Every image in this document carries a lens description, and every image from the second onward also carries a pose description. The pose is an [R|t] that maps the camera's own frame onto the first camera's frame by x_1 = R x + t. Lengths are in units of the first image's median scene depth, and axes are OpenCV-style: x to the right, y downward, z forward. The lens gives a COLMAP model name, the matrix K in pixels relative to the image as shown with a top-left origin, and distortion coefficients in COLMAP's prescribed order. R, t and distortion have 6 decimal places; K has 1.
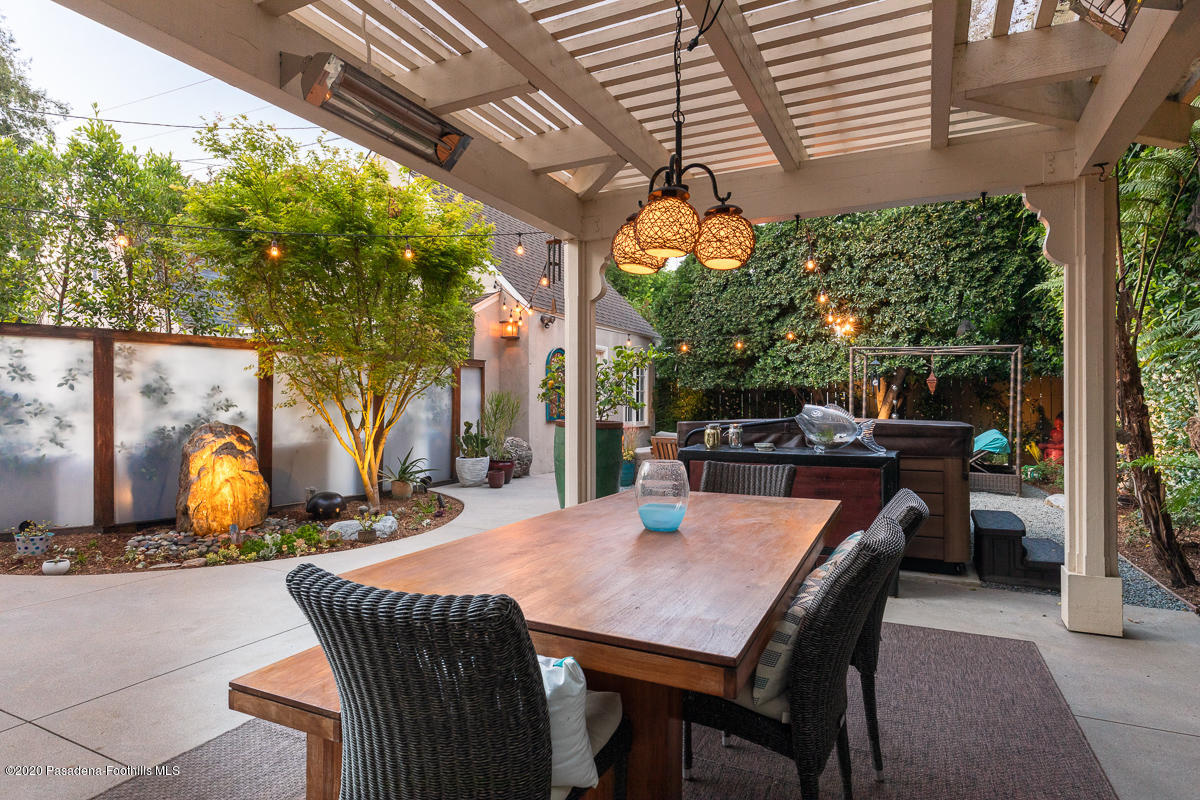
lens RADIAL K [[647.9, 0, 602.3], [0, 647.9, 404.3], [0, 0, 1]] dist [-0.001799, -0.000386]
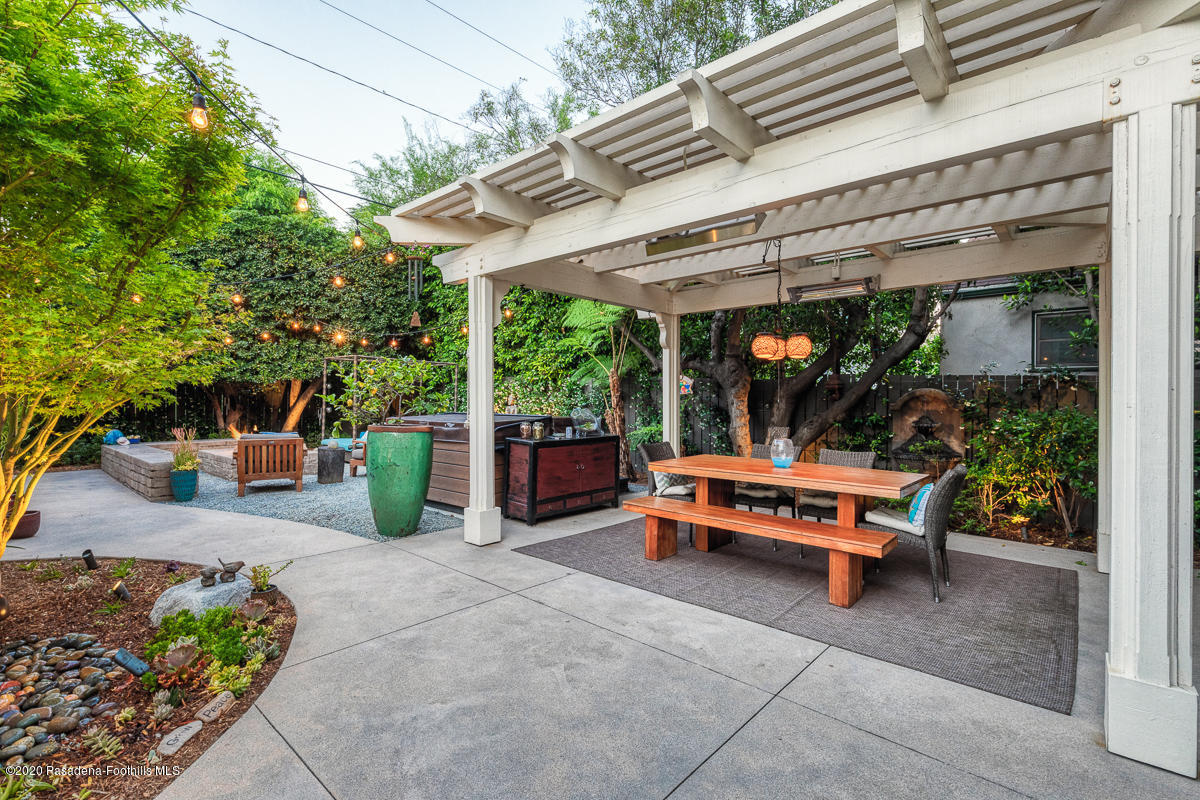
lens RADIAL K [[554.7, 0, 602.4], [0, 554.7, 398.6], [0, 0, 1]] dist [0.000383, 0.000009]
pose [[0.267032, -0.005051, 0.963675, -0.436421], [-0.008640, 0.999934, 0.007635, -0.014715], [-0.963649, -0.010365, 0.266970, 0.230694]]
